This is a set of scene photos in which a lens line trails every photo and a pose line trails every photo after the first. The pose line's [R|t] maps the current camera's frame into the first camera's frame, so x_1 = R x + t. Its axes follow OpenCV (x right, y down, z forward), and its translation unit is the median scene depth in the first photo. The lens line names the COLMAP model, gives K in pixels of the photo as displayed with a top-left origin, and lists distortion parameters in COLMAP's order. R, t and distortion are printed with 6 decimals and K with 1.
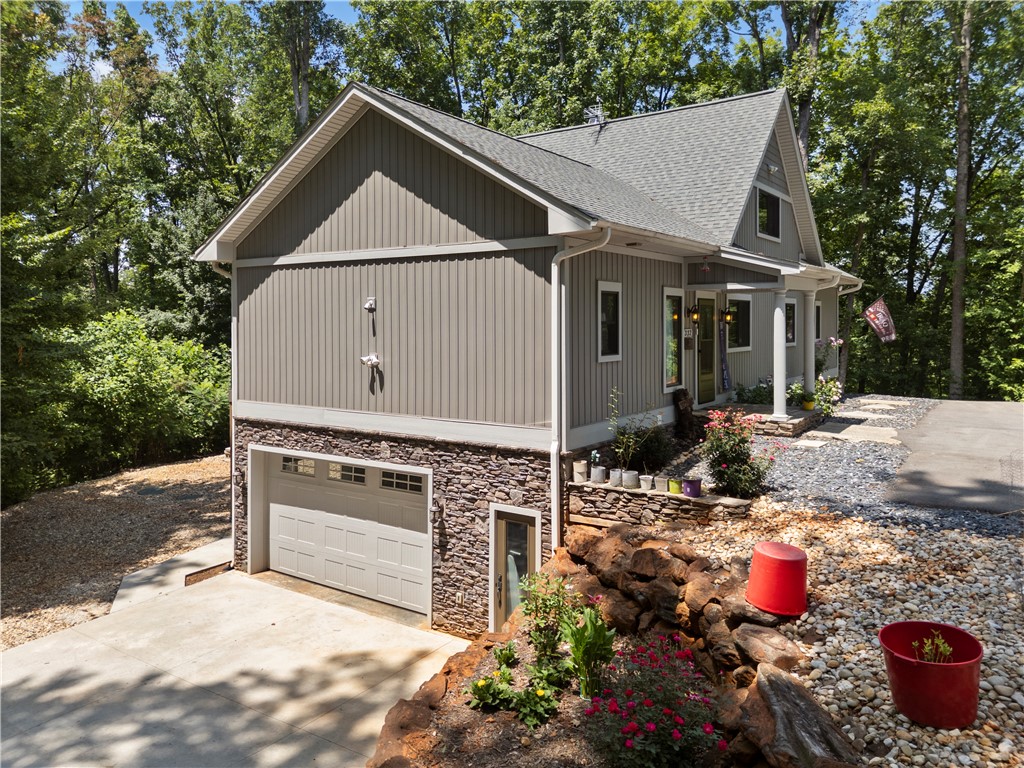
lens RADIAL K [[737.0, 0, 512.0], [0, 737.0, 384.0], [0, 0, 1]] dist [0.048881, -0.001627]
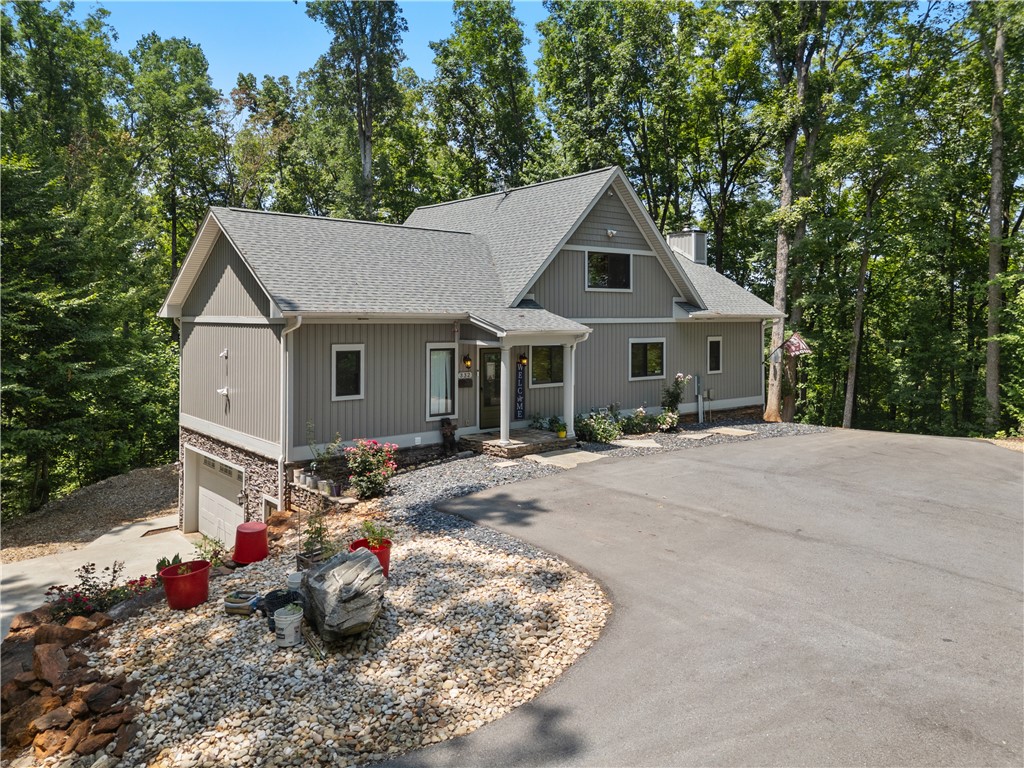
lens RADIAL K [[741.7, 0, 512.0], [0, 741.7, 384.0], [0, 0, 1]] dist [0.054749, -0.000099]
pose [[0.963310, 0.026449, -0.267083, 0.696198], [-0.025583, 0.999650, 0.006725, -0.067249], [0.267167, 0.000354, 0.963650, -0.255392]]
